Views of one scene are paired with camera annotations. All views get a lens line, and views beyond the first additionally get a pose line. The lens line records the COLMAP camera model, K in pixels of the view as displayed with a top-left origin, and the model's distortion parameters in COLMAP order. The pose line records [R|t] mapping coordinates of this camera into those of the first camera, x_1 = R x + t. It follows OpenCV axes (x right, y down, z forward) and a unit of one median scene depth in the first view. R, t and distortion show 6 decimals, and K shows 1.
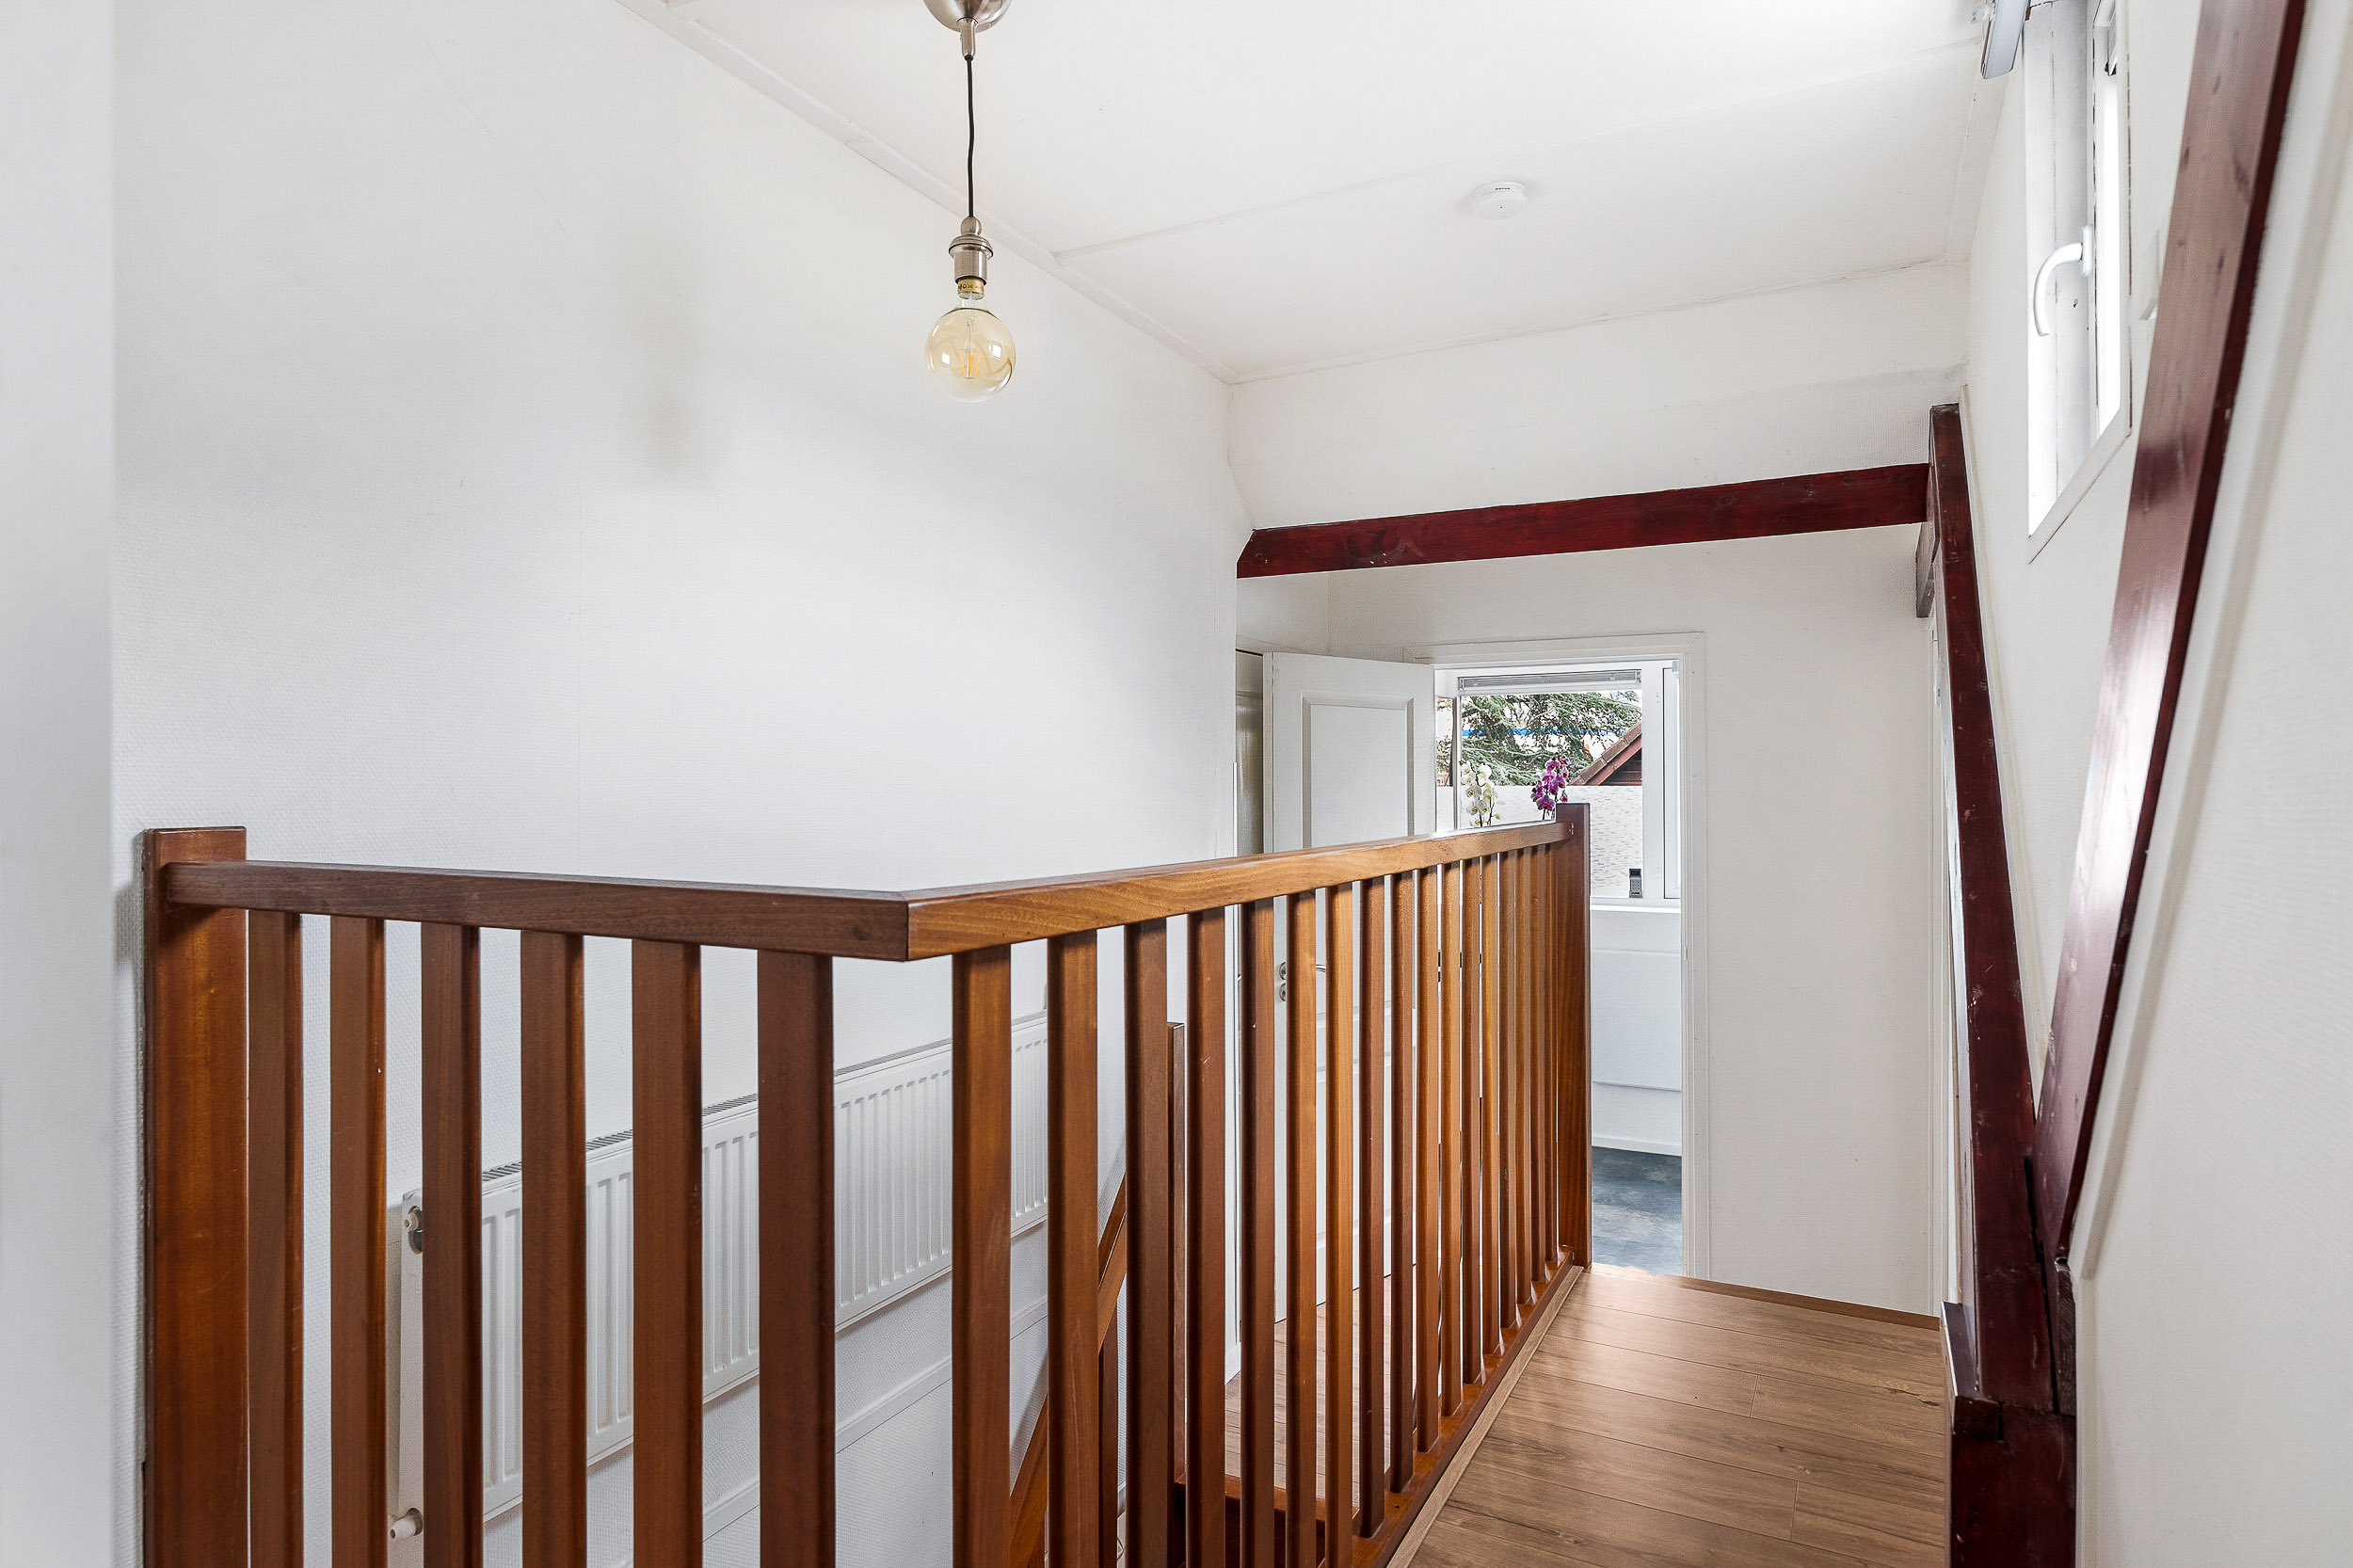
lens RADIAL K [[1337.8, 0, 1182.4], [0, 1337.8, 777.5], [0, 0, 1]] dist [0.004027, 0.000625]
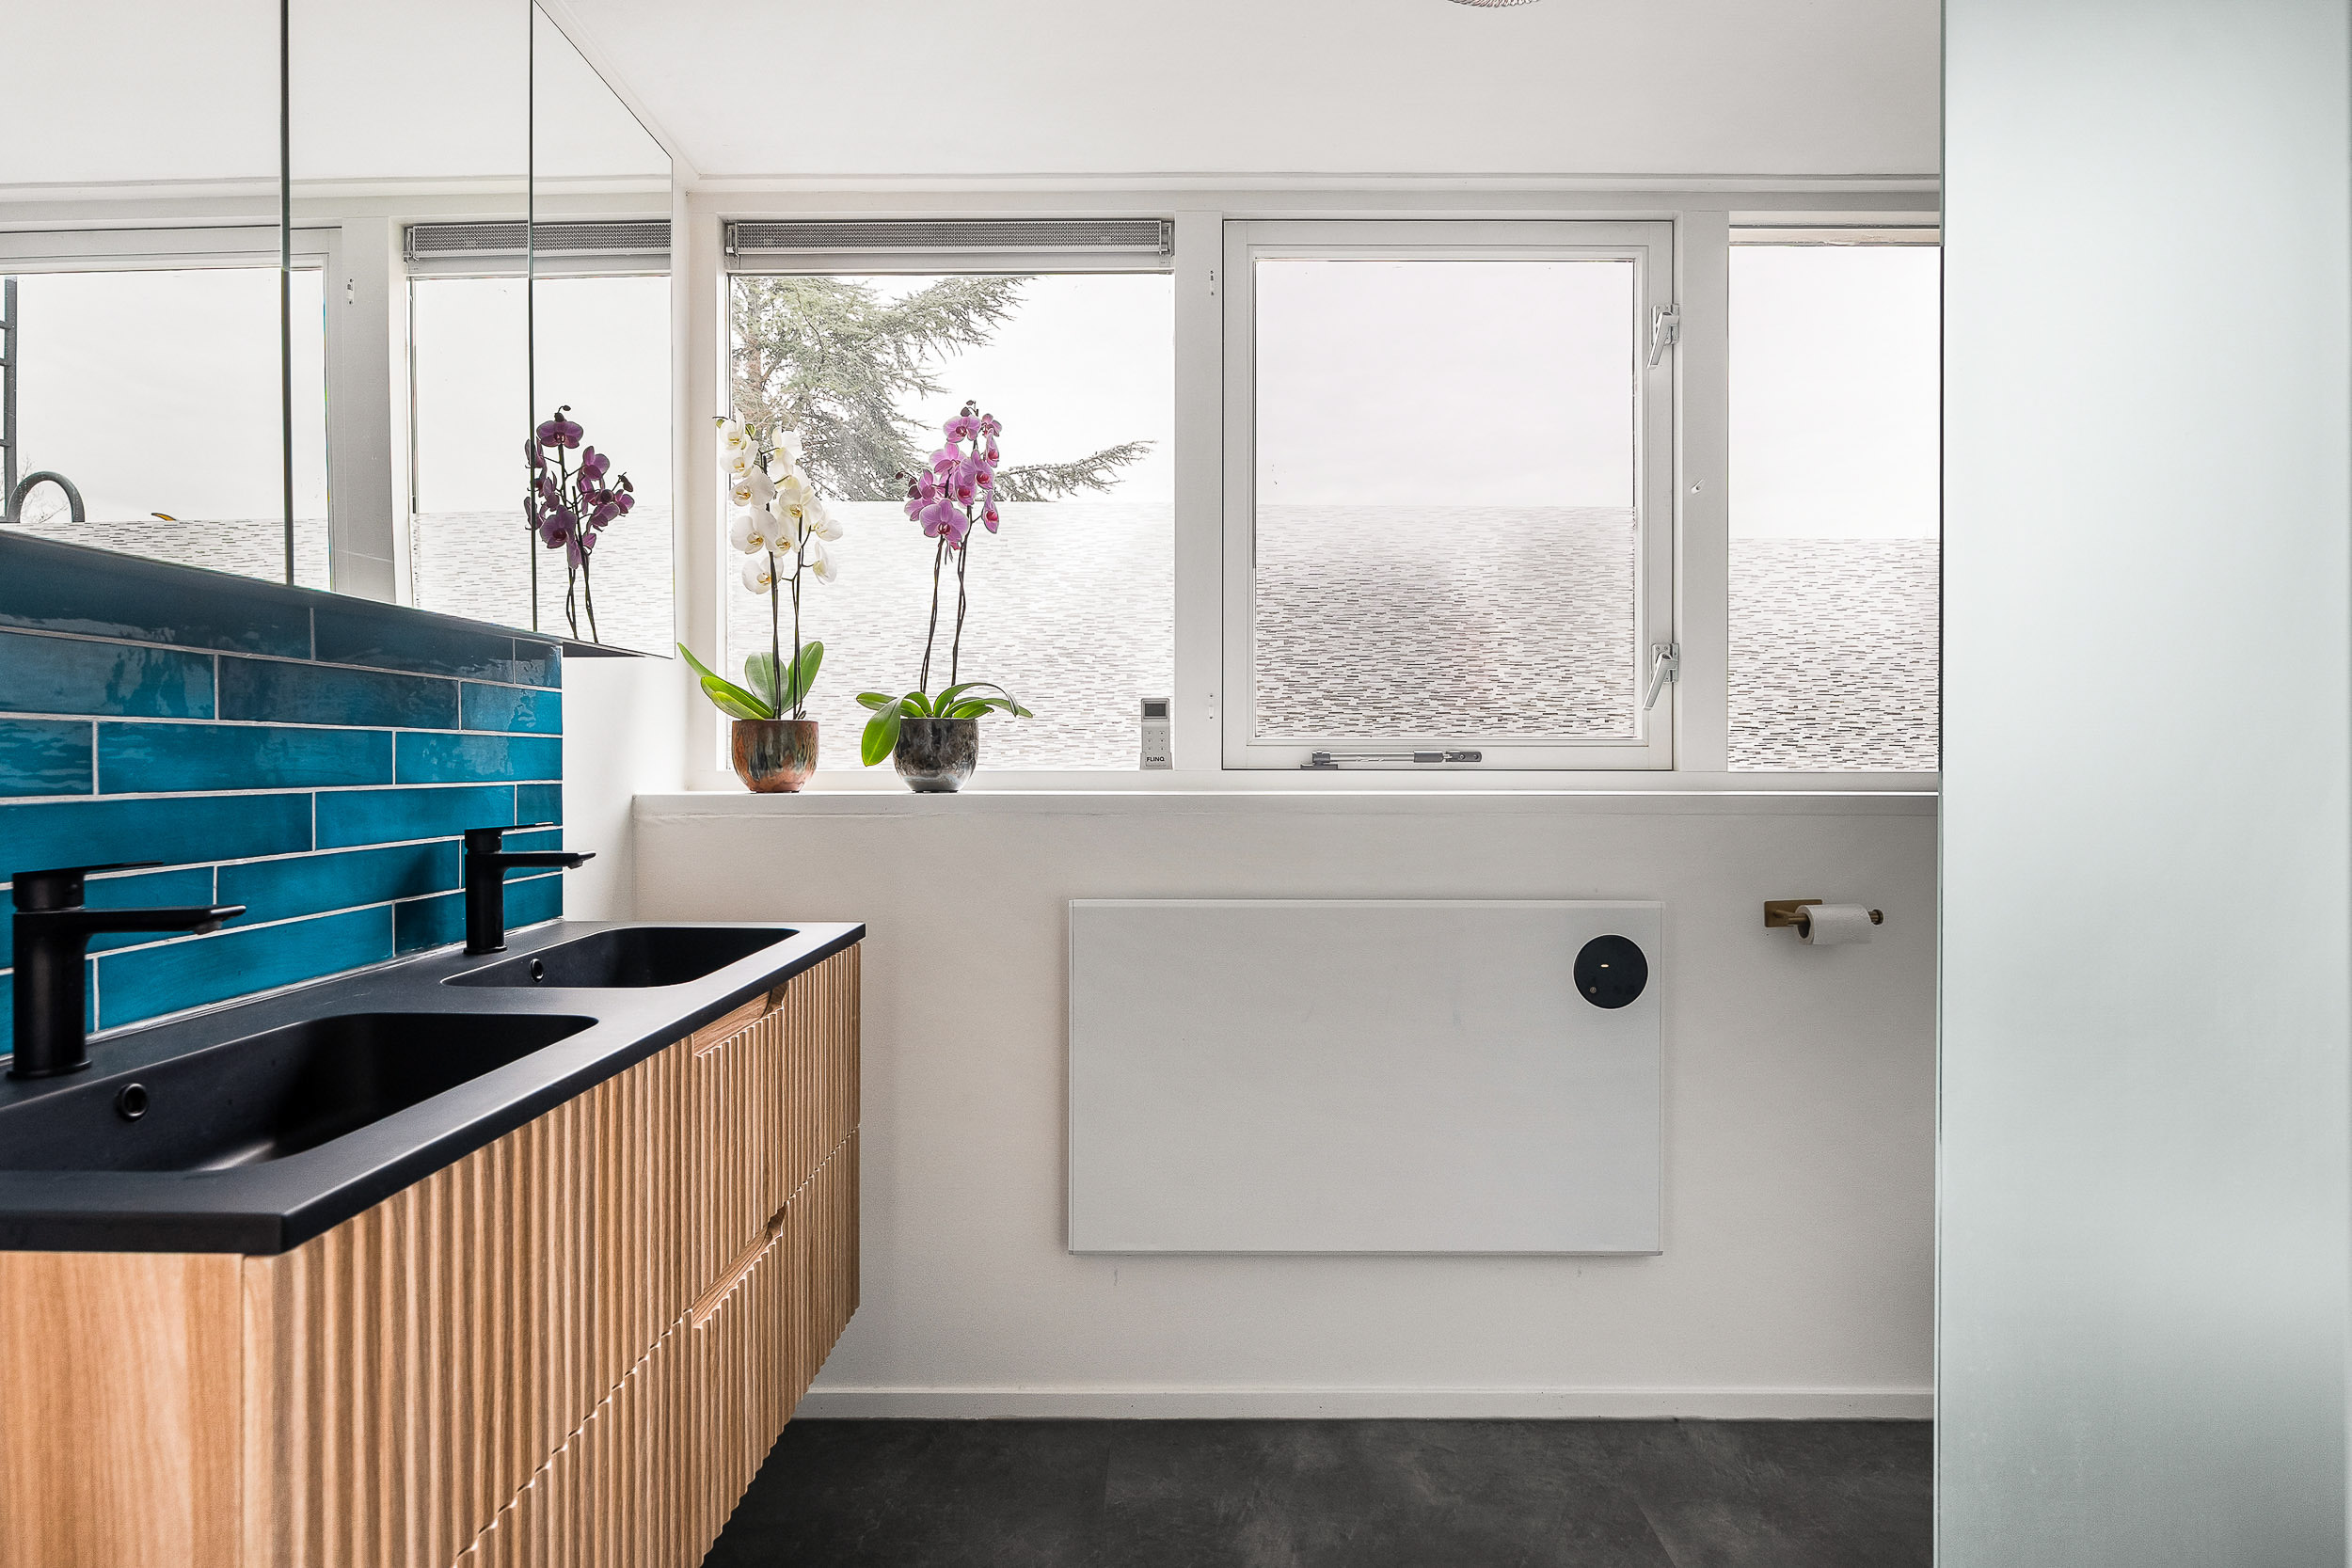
lens RADIAL K [[1203.0, 0, 1181.8], [0, 1203.0, 773.3], [0, 0, 1]] dist [-0.000052, -0.000003]
pose [[0.893794, 0.008008, 0.448406, 0.178935], [-0.014550, 0.999832, 0.011147, 0.085855], [-0.448241, -0.016487, 0.893761, 0.661083]]
